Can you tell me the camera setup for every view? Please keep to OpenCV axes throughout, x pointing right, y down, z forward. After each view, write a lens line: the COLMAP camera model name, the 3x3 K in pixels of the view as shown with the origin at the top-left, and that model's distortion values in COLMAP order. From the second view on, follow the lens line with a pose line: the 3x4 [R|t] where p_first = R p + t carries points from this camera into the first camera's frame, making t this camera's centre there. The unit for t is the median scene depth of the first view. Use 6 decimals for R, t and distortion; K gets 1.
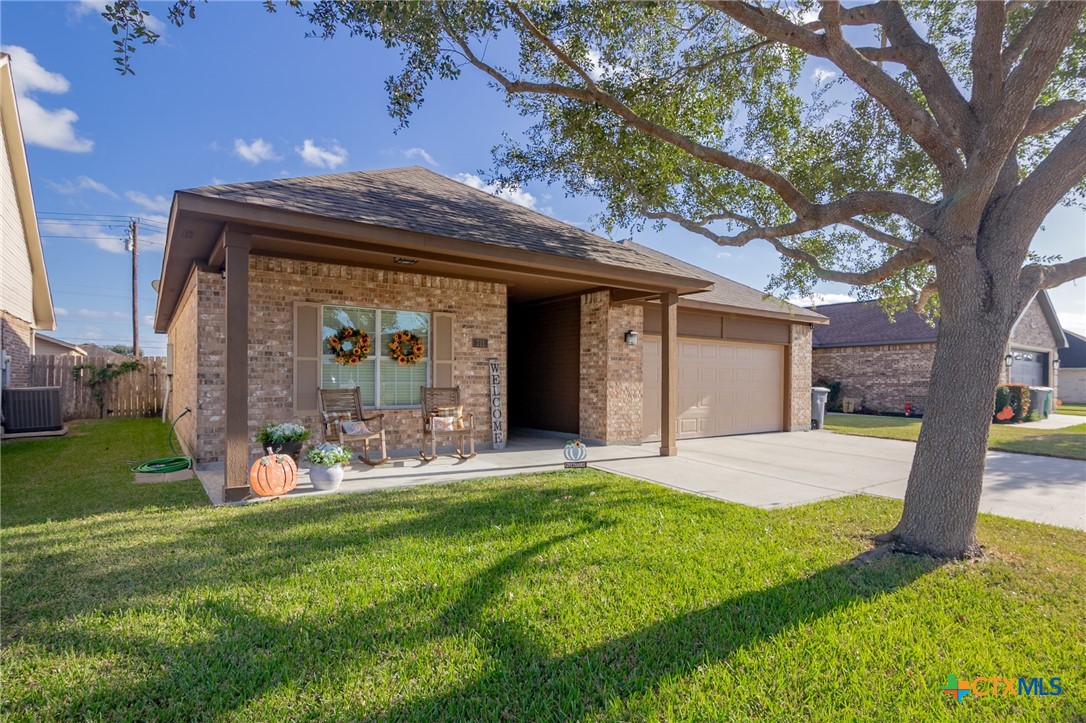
lens RADIAL K [[539.4, 0, 535.9], [0, 539.4, 396.7], [0, 0, 1]] dist [0.003554, 0.002963]
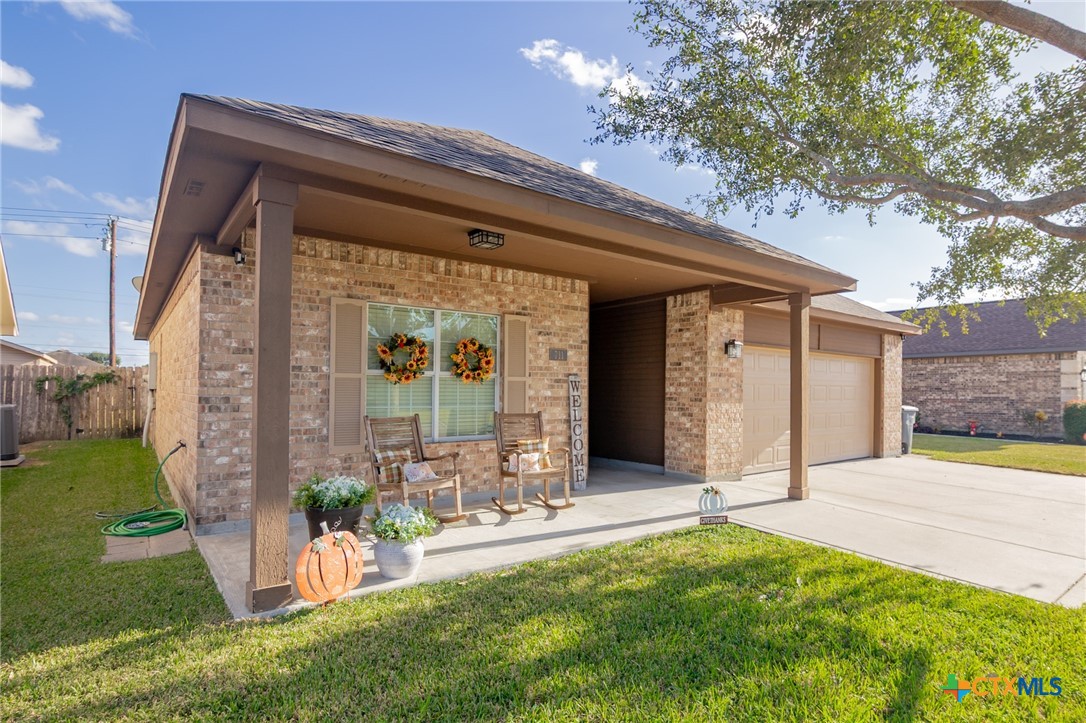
lens RADIAL K [[539.4, 0, 536.1], [0, 539.4, 401.7], [0, 0, 1]] dist [0.003554, 0.002963]
pose [[0.999311, 0.002600, 0.037034, -0.168850], [-0.002367, 0.999977, -0.006323, -0.026835], [-0.037050, 0.006231, 0.999294, 0.222319]]
